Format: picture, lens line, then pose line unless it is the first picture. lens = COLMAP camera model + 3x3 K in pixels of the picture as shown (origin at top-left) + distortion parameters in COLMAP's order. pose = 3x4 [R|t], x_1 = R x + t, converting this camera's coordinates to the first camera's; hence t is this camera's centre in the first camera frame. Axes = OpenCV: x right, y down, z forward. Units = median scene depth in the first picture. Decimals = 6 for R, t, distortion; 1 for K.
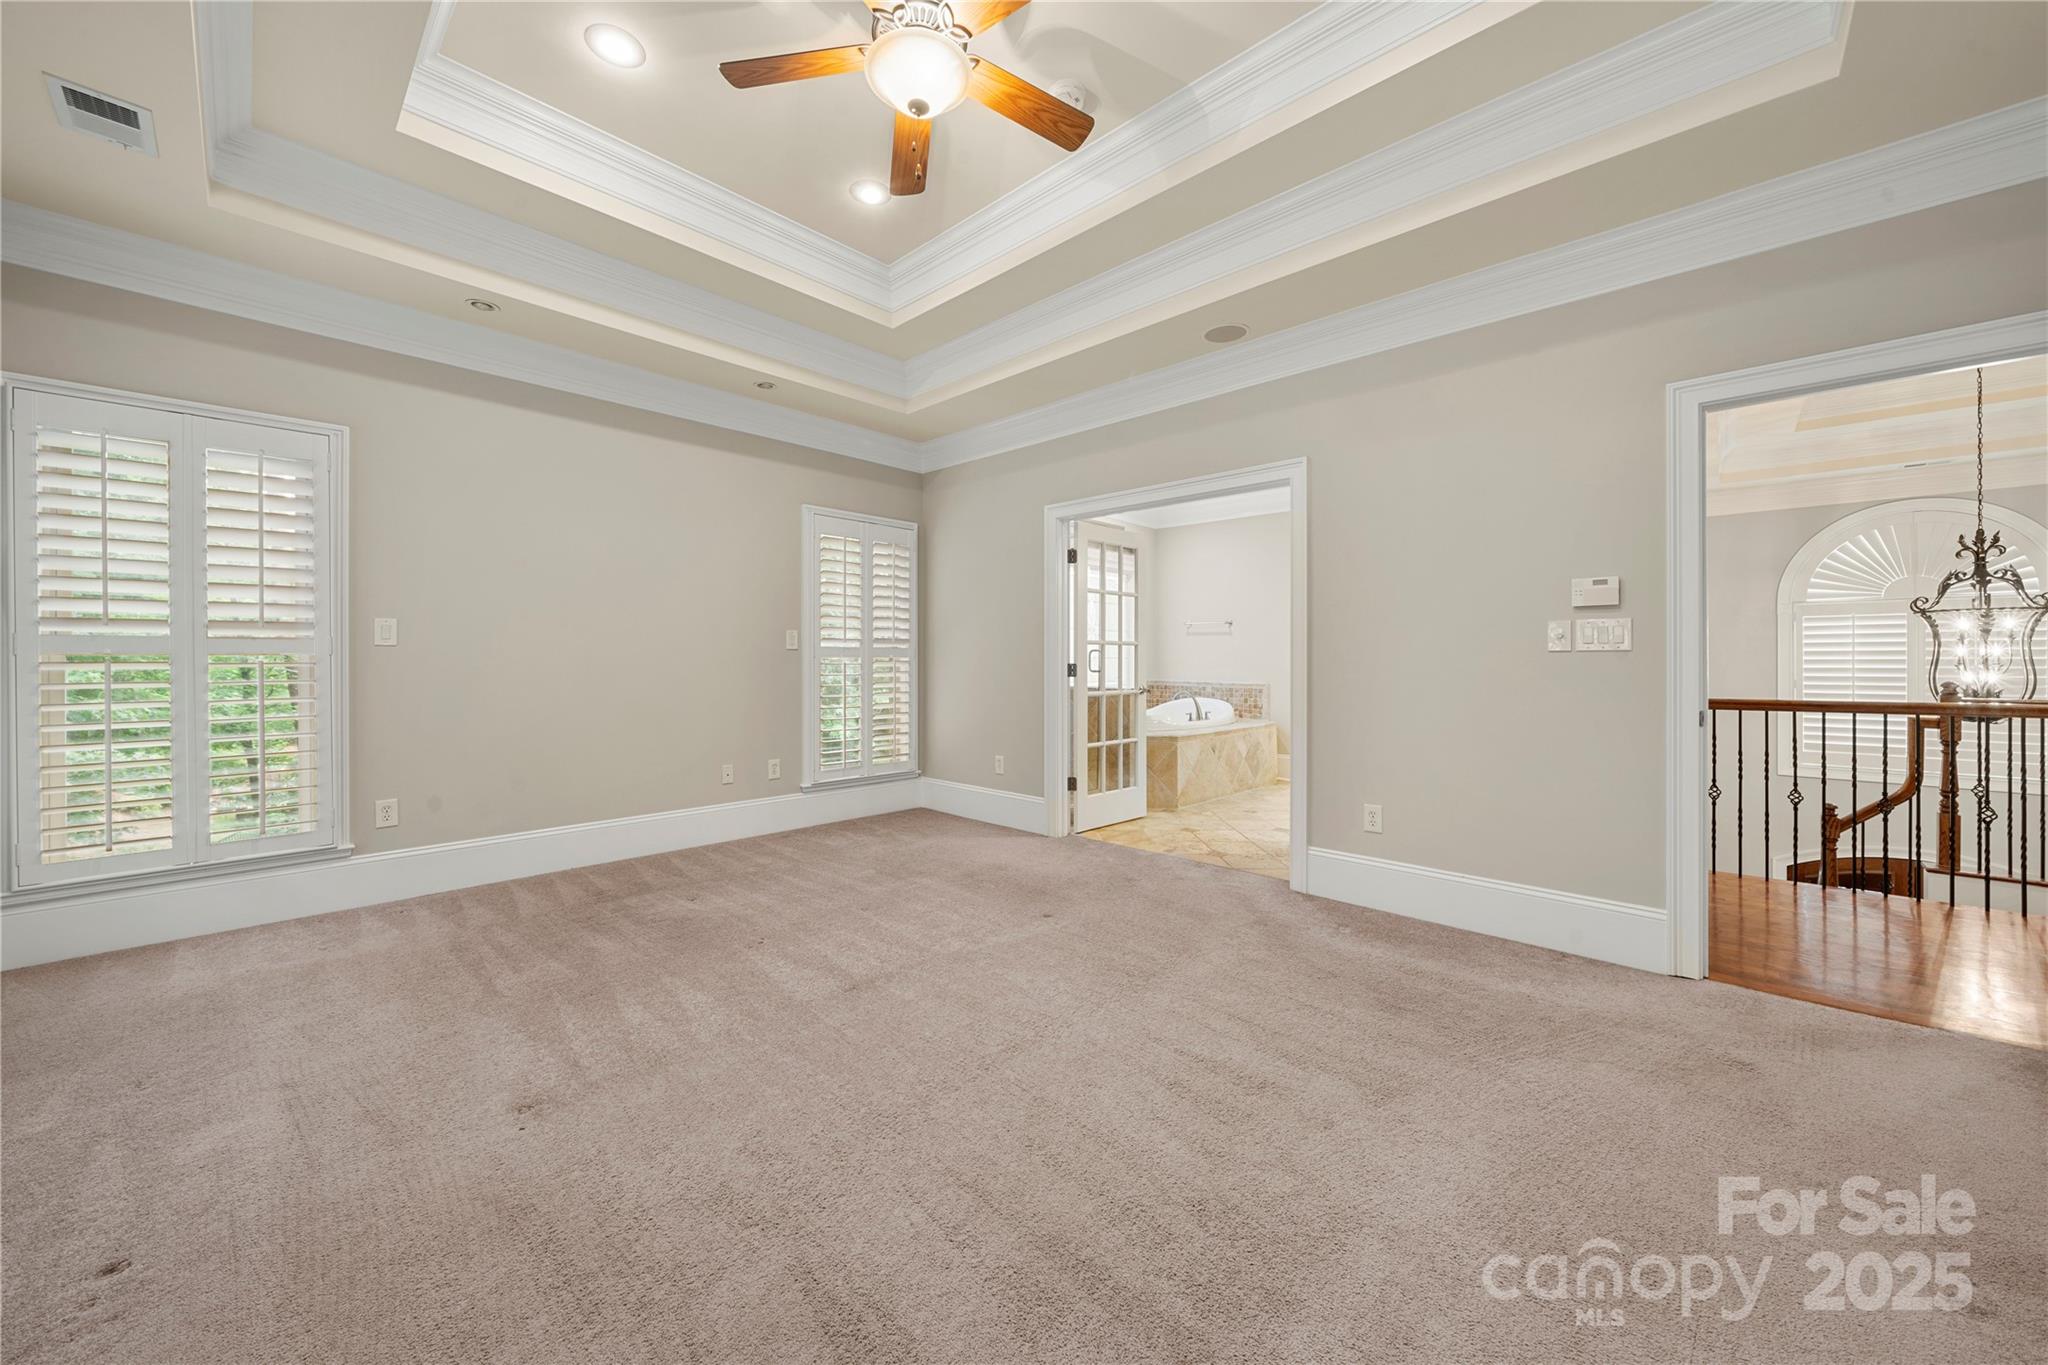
lens RADIAL K [[735.8, 0, 1034.5], [0, 735.8, 654.2], [0, 0, 1]] dist [0.000186, 0.000049]
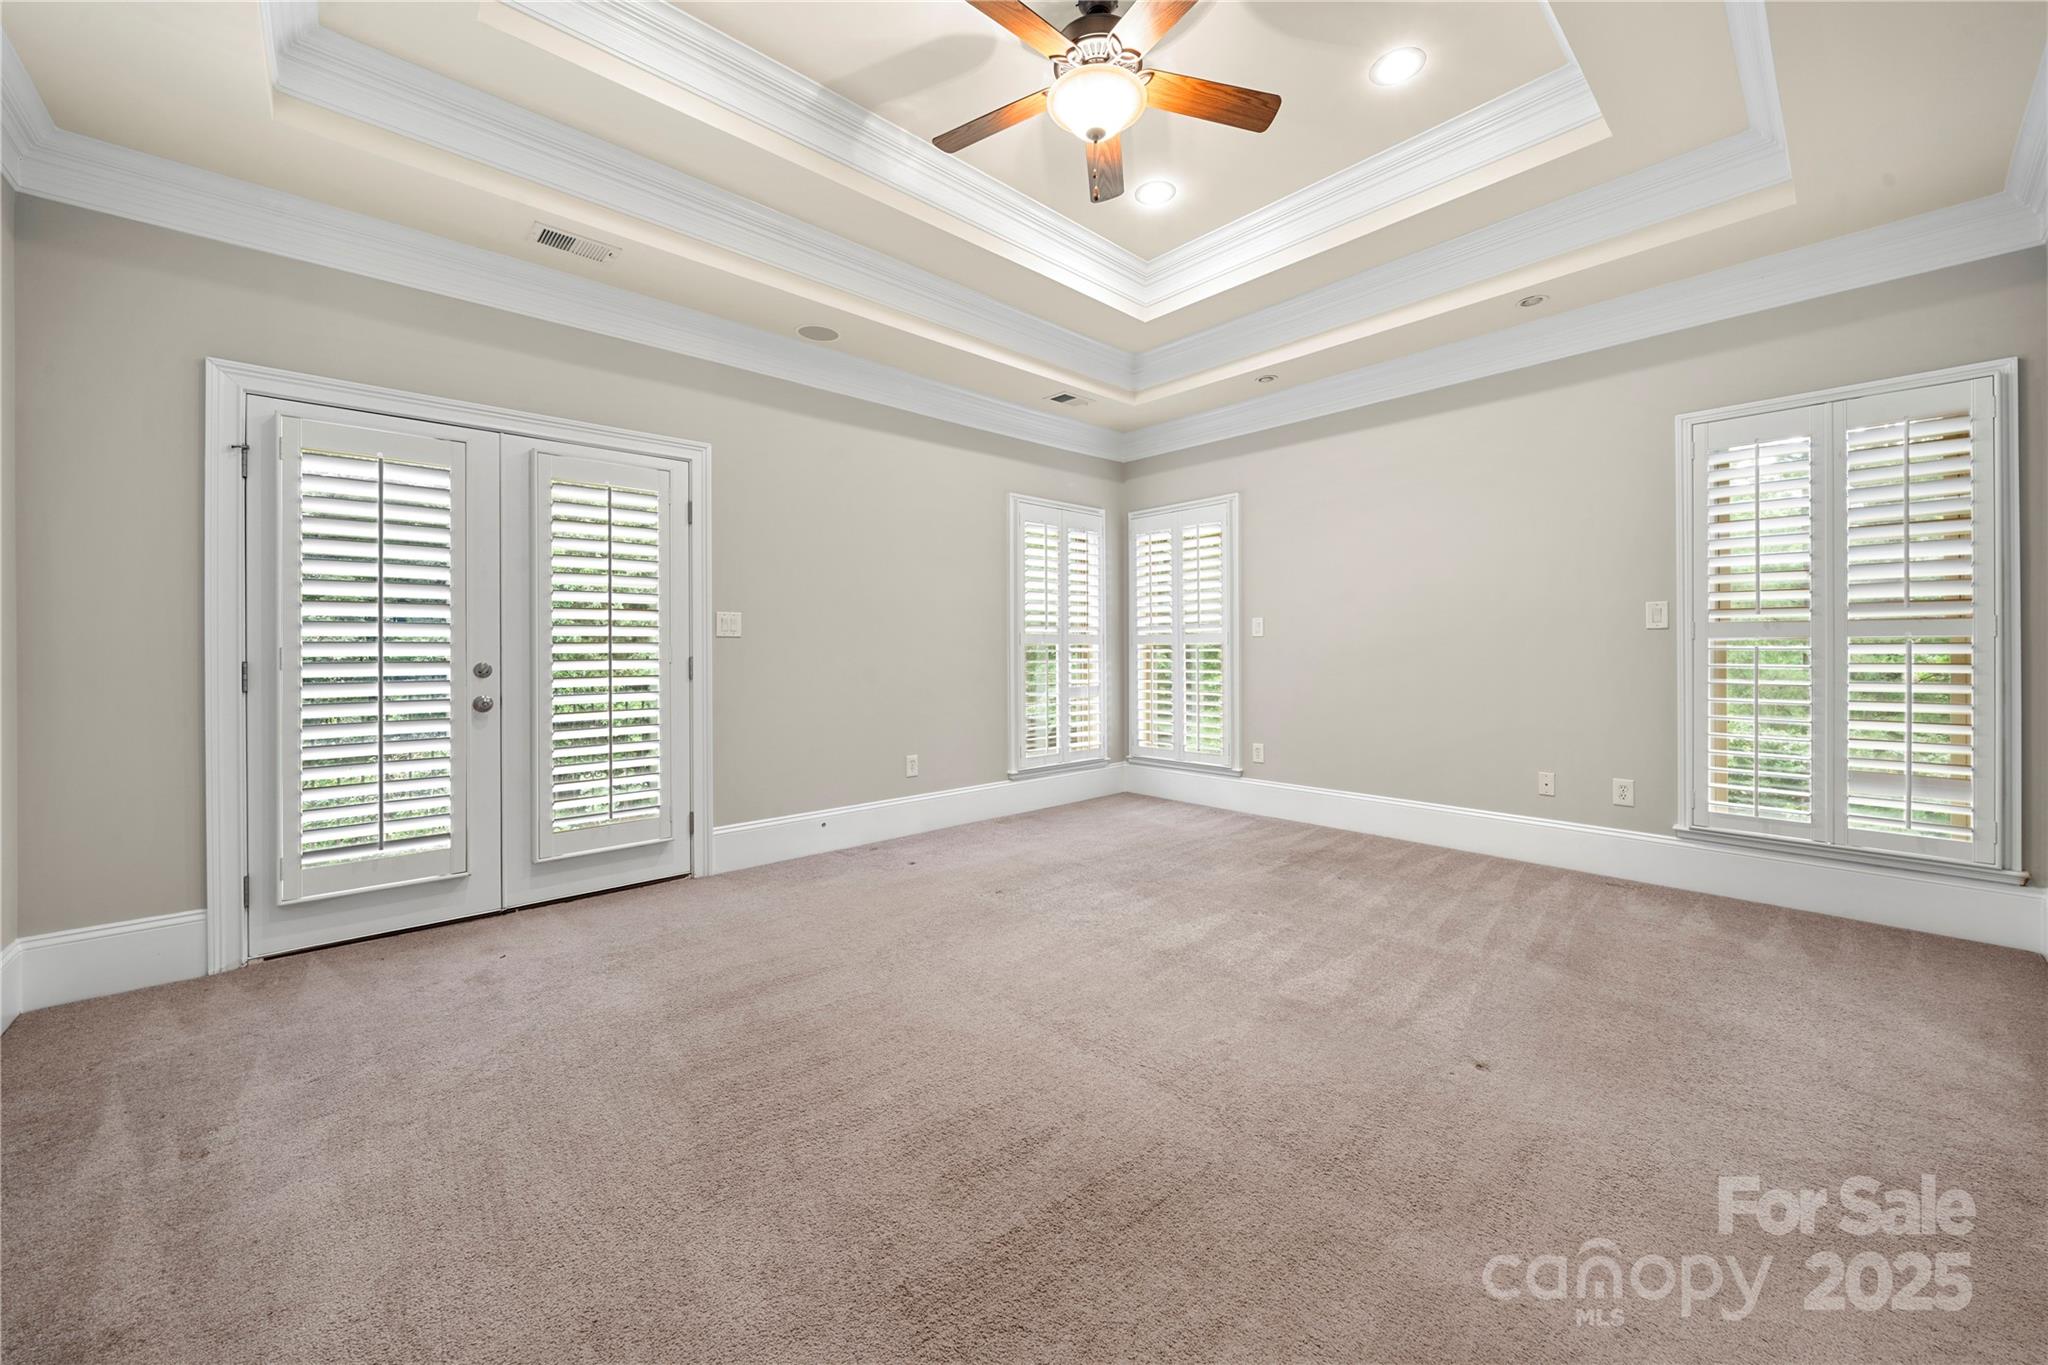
lens RADIAL K [[763.1, 0, 1018.2], [0, 763.1, 651.9], [0, 0, 1]] dist [-0.002372, -0.000195]
pose [[-0.081908, 0.000687, -0.996640, 0.654055], [0.013660, 0.999907, -0.000434, 0.011546], [0.996546, -0.013649, -0.081909, 0.661099]]
